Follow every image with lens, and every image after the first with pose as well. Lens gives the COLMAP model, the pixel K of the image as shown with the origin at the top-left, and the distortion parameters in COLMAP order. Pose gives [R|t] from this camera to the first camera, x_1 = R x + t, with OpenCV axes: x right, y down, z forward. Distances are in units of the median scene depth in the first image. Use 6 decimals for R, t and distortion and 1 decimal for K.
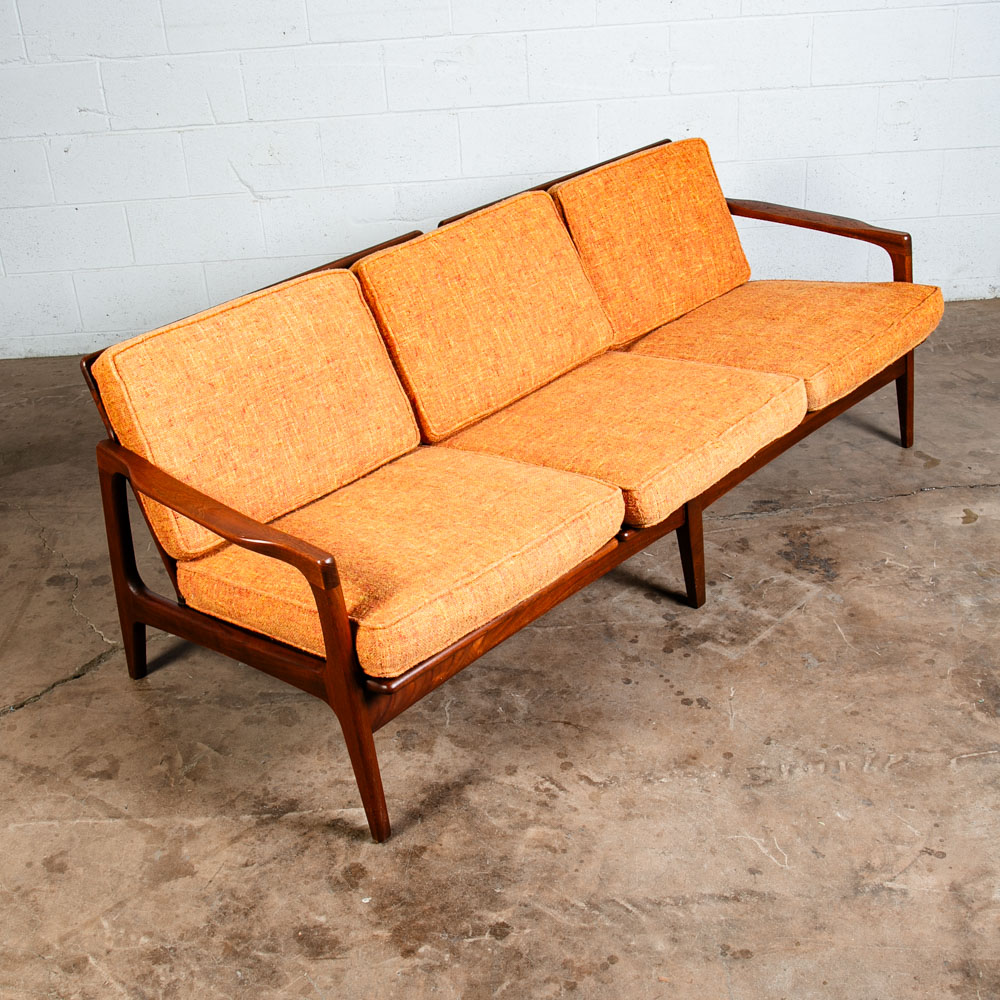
lens RADIAL K [[1380.8, 0, 493.5], [0, 1380.8, 513.7], [0, 0, 1]] dist [-0.052328, 0.000000]
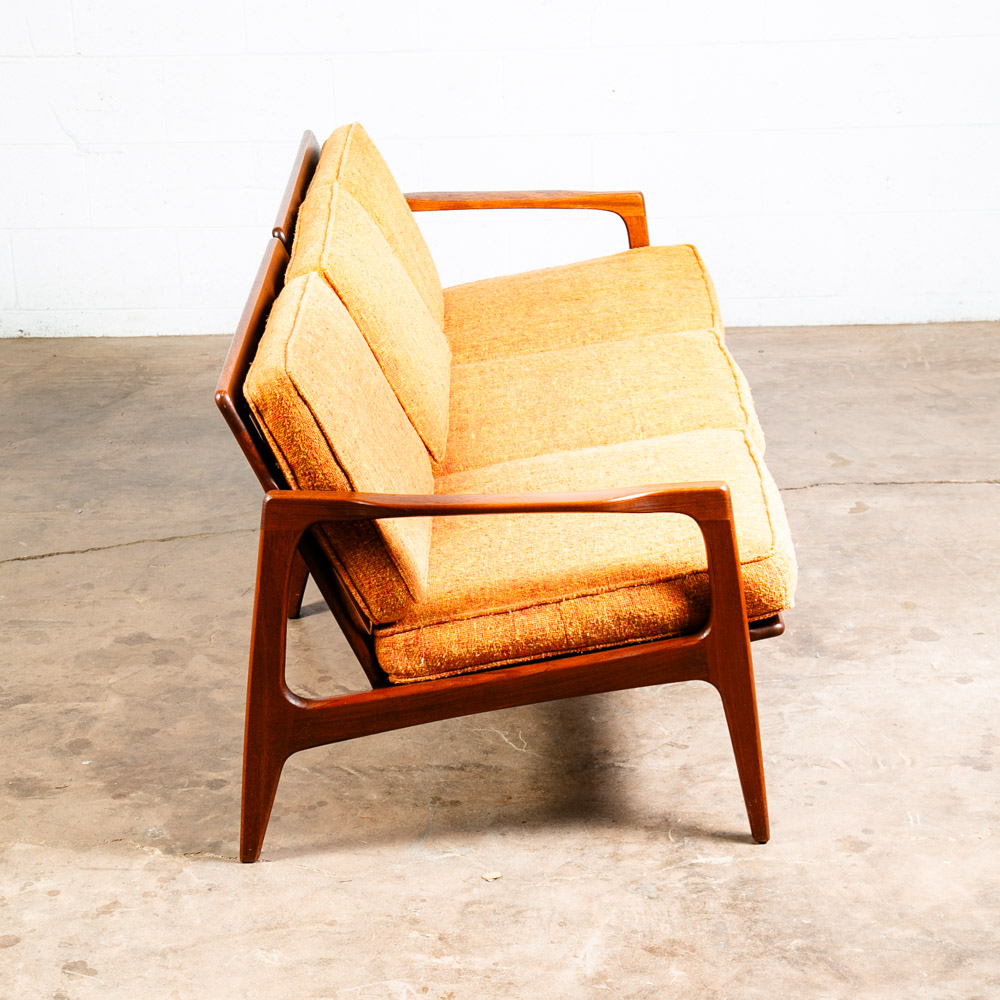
lens RADIAL K [[2463.5, 0, 495.7], [0, 2463.5, 504.1], [0, 0, 1]] dist [0.192183, 0.000000]
pose [[0.998144, 0.048012, -0.037467, 0.219473], [-0.053476, 0.985351, -0.161936, 0.321926], [0.029143, 0.163639, 0.986090, -0.649243]]
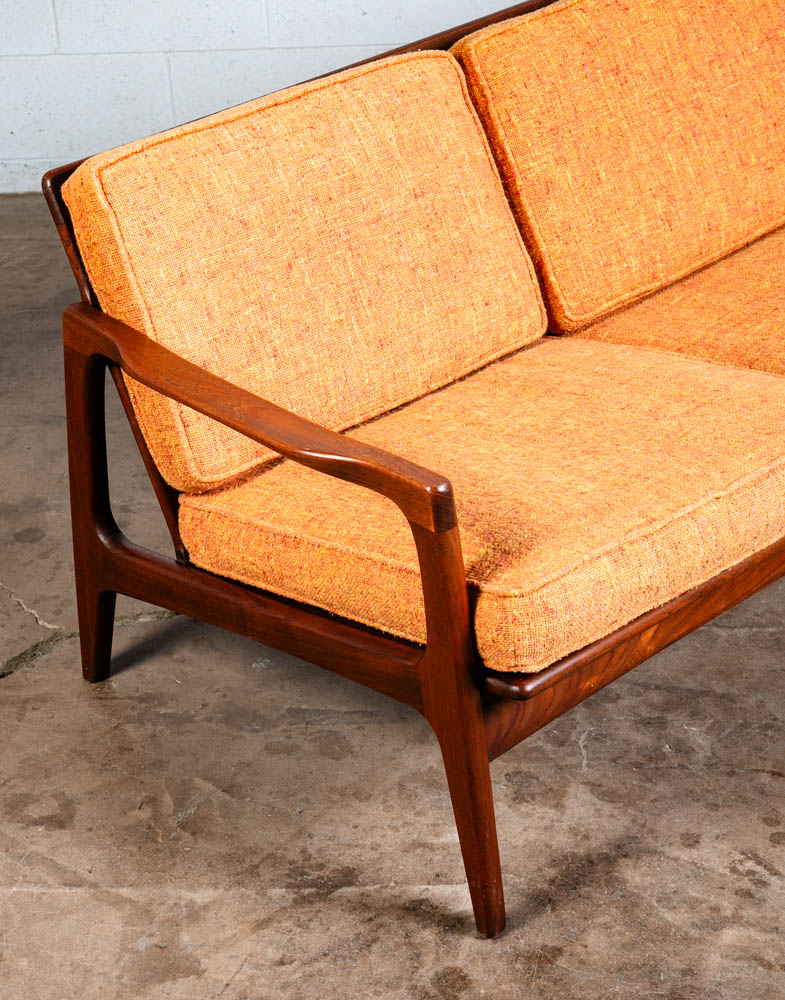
lens RADIAL K [[2238.0, 0, 369.7], [0, 2238.0, 525.7], [0, 0, 1]] dist [0.268368, 0.000000]
pose [[0.997009, 0.036484, -0.068134, -0.066958], [-0.036042, 0.999321, 0.007696, 0.037187], [0.068368, -0.005218, 0.997647, -0.049703]]
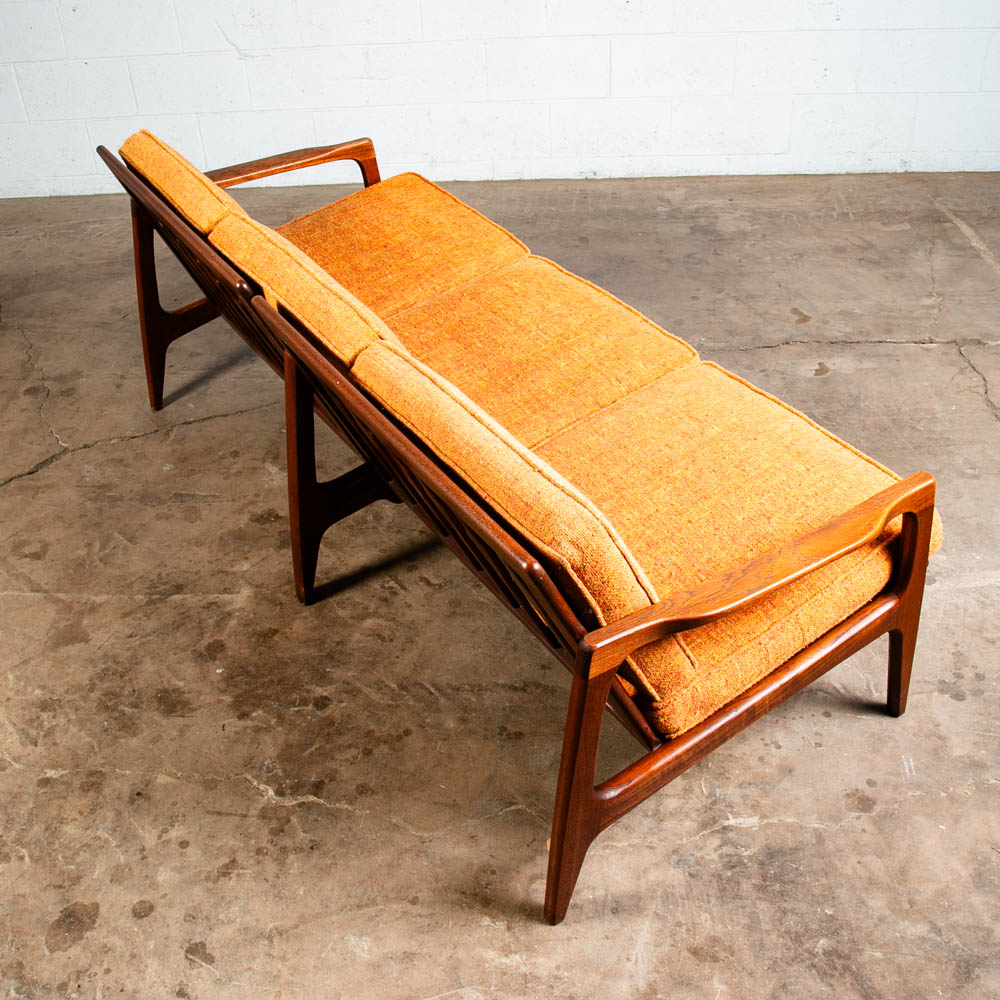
lens RADIAL K [[1183.7, 0, 495.7], [0, 1183.7, 548.0], [0, 0, 1]] dist [-0.099507, 0.000000]
pose [[0.997367, 0.052469, -0.050058, 0.167945], [-0.043124, 0.984102, 0.172292, -0.009530], [0.058302, -0.169679, 0.983773, 0.021233]]
